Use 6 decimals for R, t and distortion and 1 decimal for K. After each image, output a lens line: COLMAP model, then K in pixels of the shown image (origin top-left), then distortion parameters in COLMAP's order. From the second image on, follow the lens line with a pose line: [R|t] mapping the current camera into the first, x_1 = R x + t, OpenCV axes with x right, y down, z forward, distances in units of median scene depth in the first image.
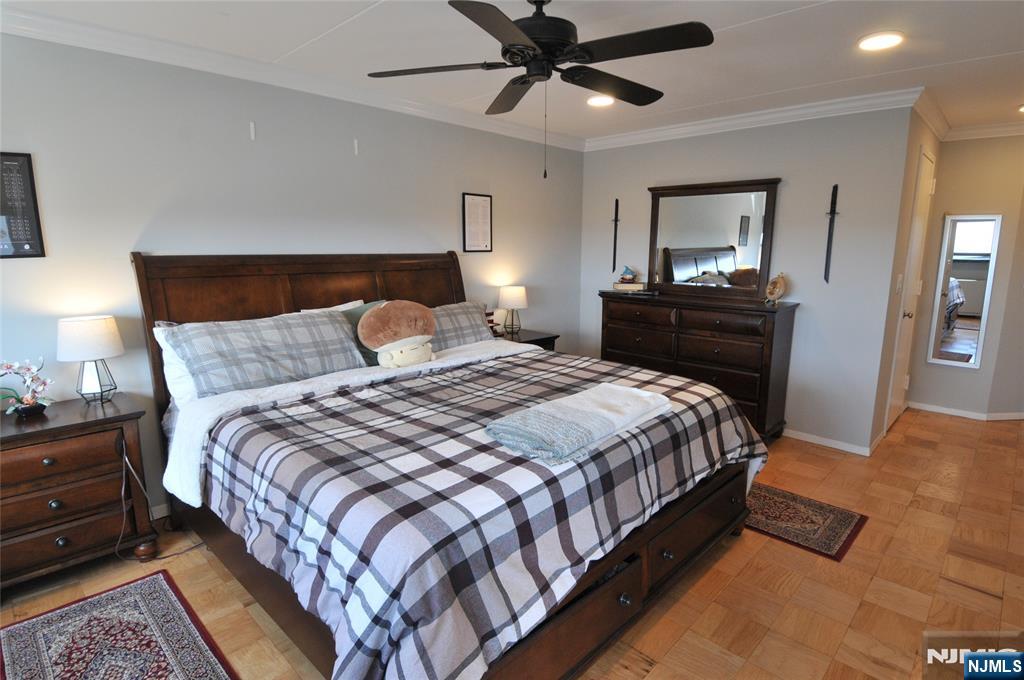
lens RADIAL K [[534.0, 0, 516.9], [0, 534.0, 340.9], [0, 0, 1]] dist [0.003672, 0.000447]
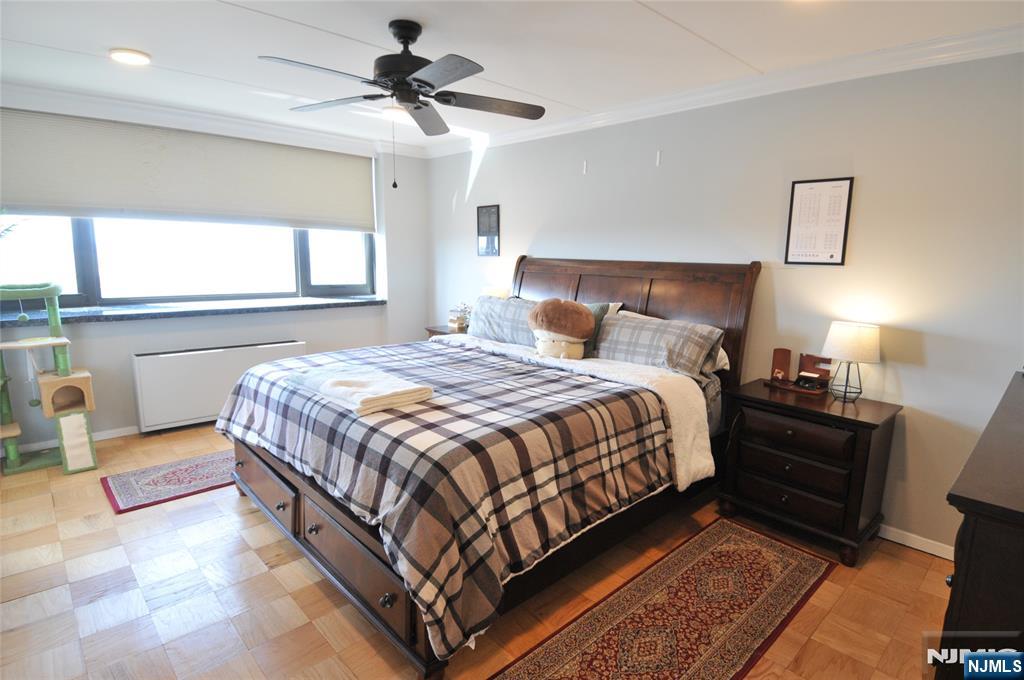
lens RADIAL K [[534.0, 0, 516.9], [0, 534.0, 338.8], [0, 0, 1]] dist [0.003672, 0.000447]
pose [[-0.048819, 0.158914, -0.986085, 0.662618], [-0.198920, 0.965938, 0.165515, -0.119997], [0.978799, 0.204232, -0.015545, 0.700832]]
